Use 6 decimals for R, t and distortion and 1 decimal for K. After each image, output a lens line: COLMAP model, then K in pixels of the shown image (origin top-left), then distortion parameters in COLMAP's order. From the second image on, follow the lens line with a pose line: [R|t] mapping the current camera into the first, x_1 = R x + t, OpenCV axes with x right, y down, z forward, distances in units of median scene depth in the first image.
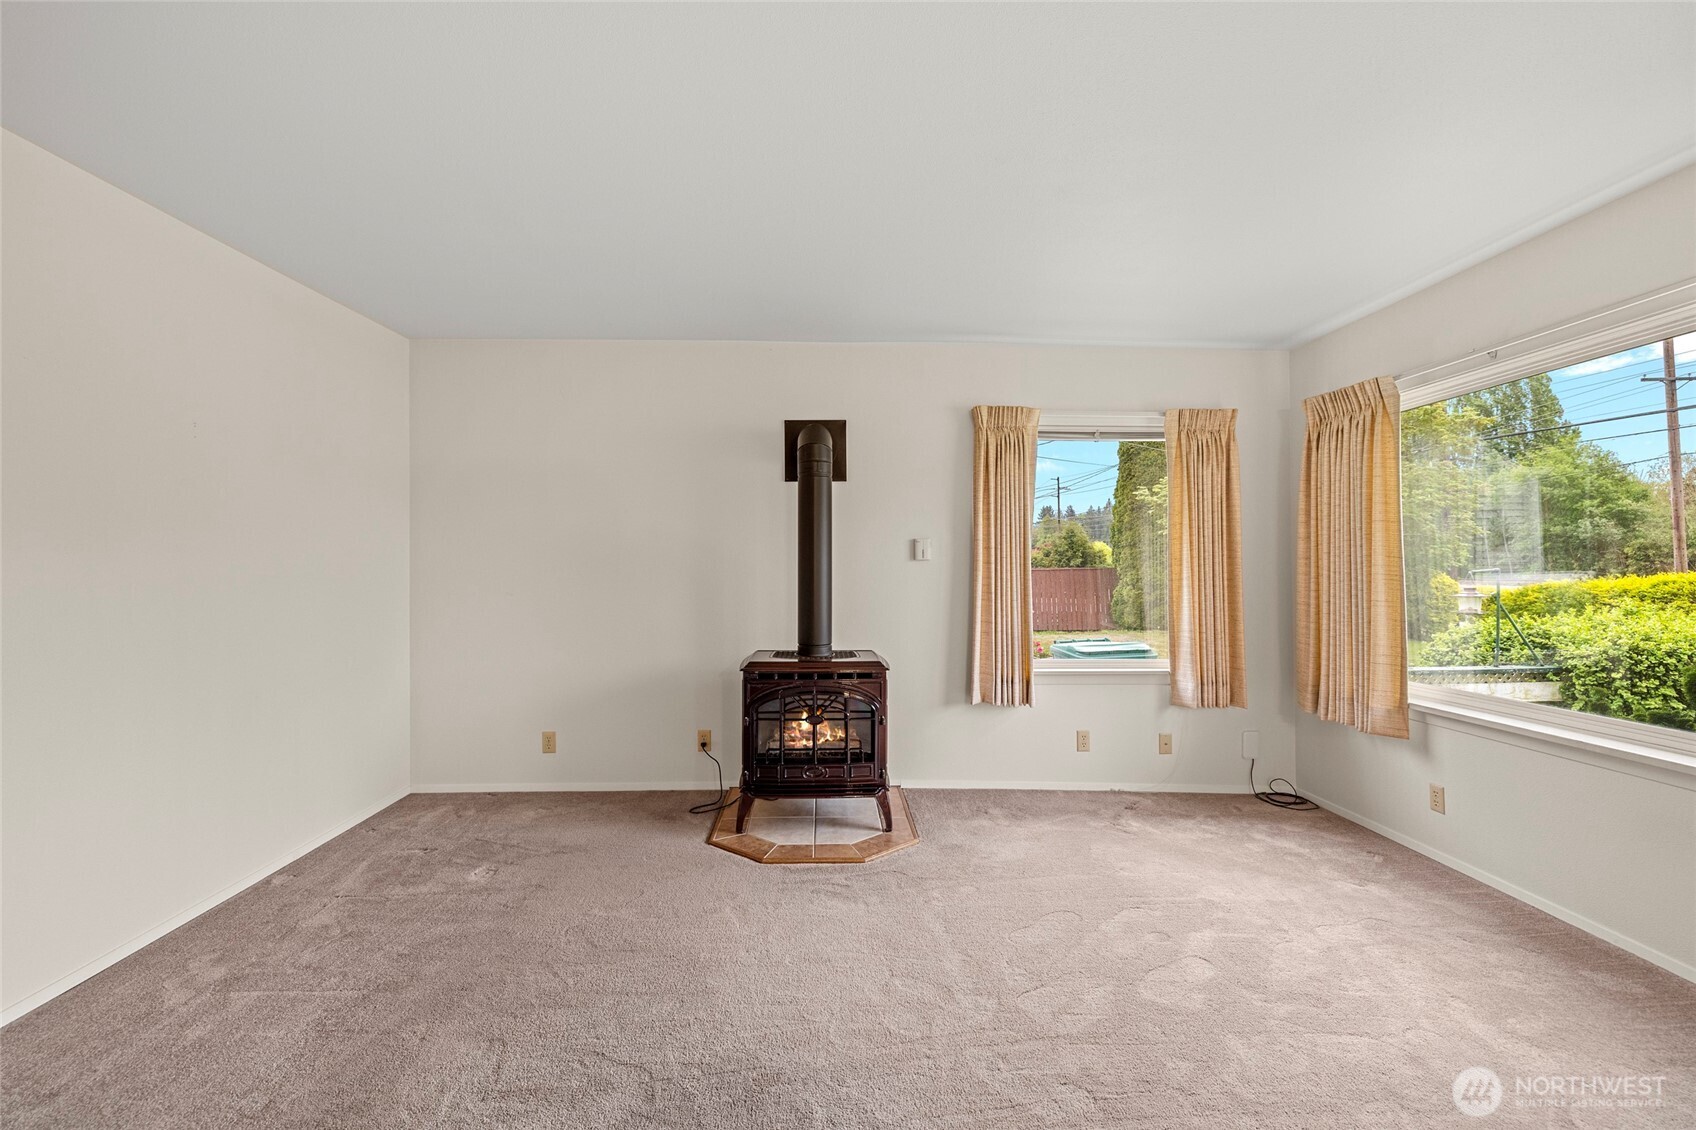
lens RADIAL K [[714.4, 0, 849.7], [0, 714.4, 557.6], [0, 0, 1]] dist [-0.001140, 0.000624]
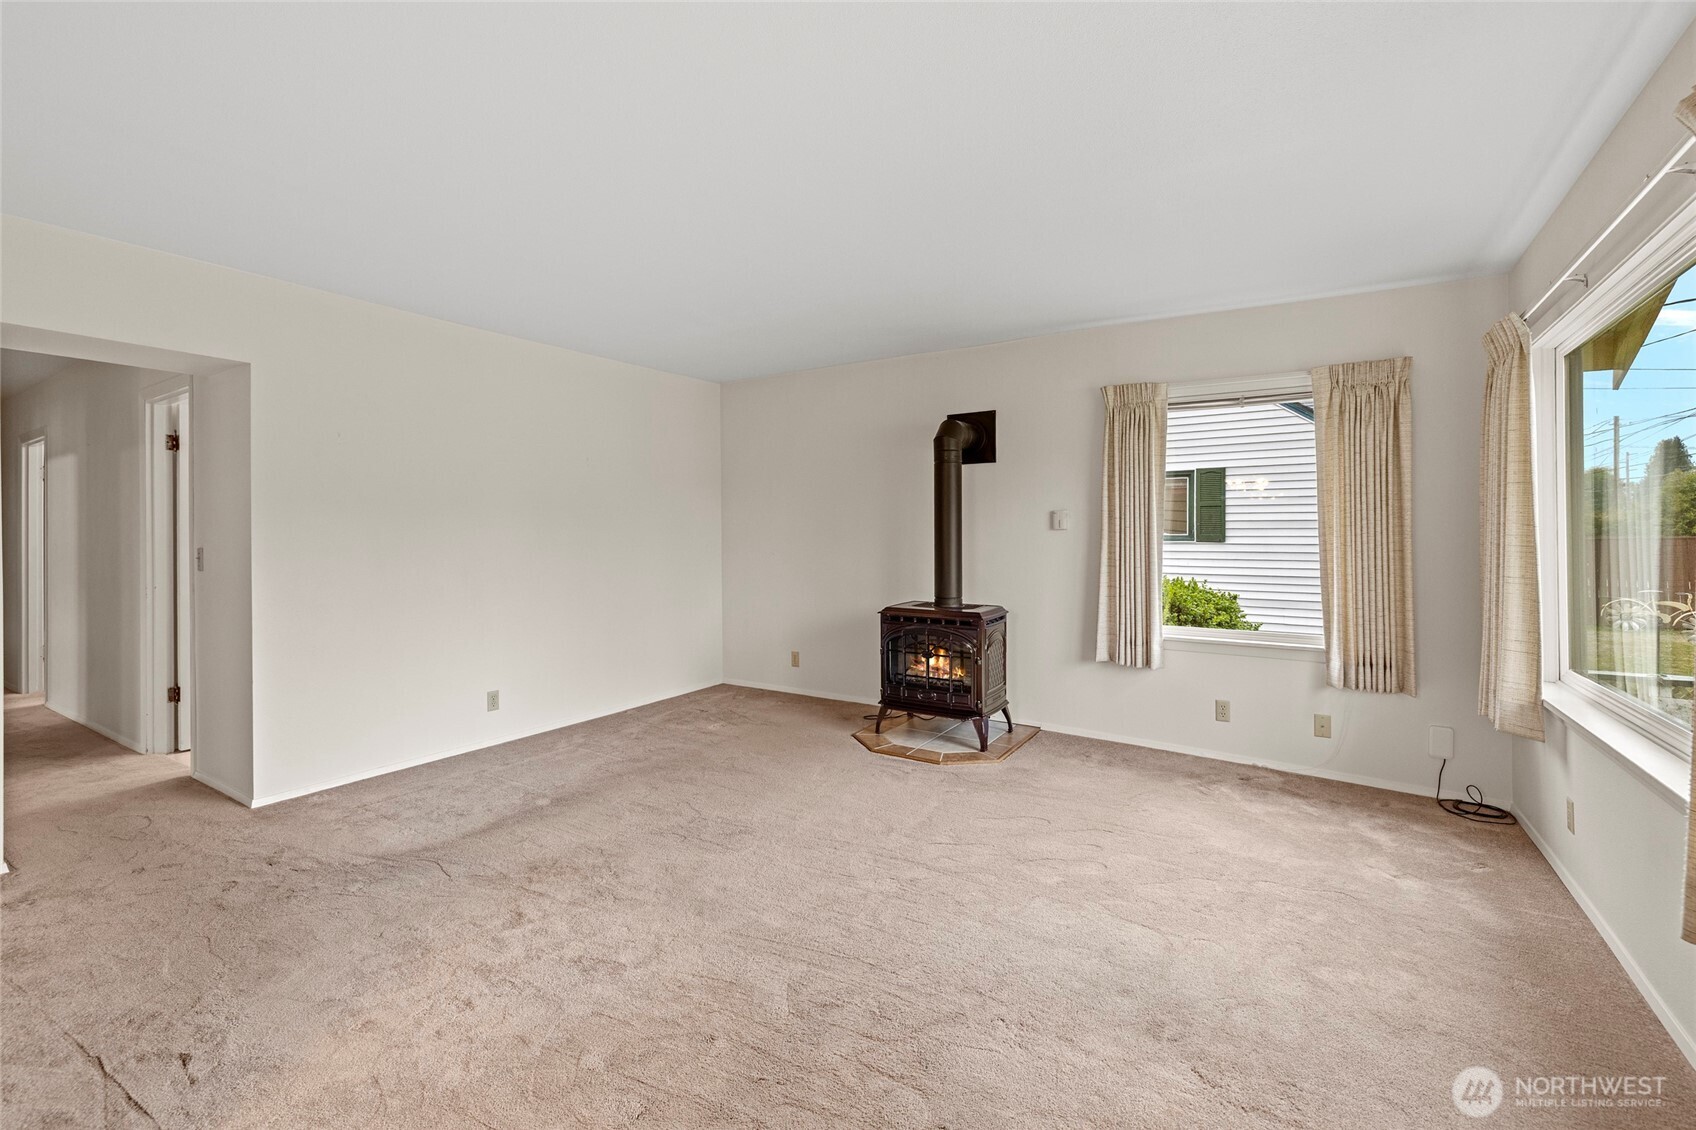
lens RADIAL K [[714.4, 0, 822.9], [0, 714.4, 541.7], [0, 0, 1]] dist [-0.001140, 0.000624]
pose [[0.823734, 0.007414, -0.566927, 0.482264], [0.005977, 0.999745, 0.021759, -0.004079], [0.566944, -0.021313, 0.823480, -0.144602]]
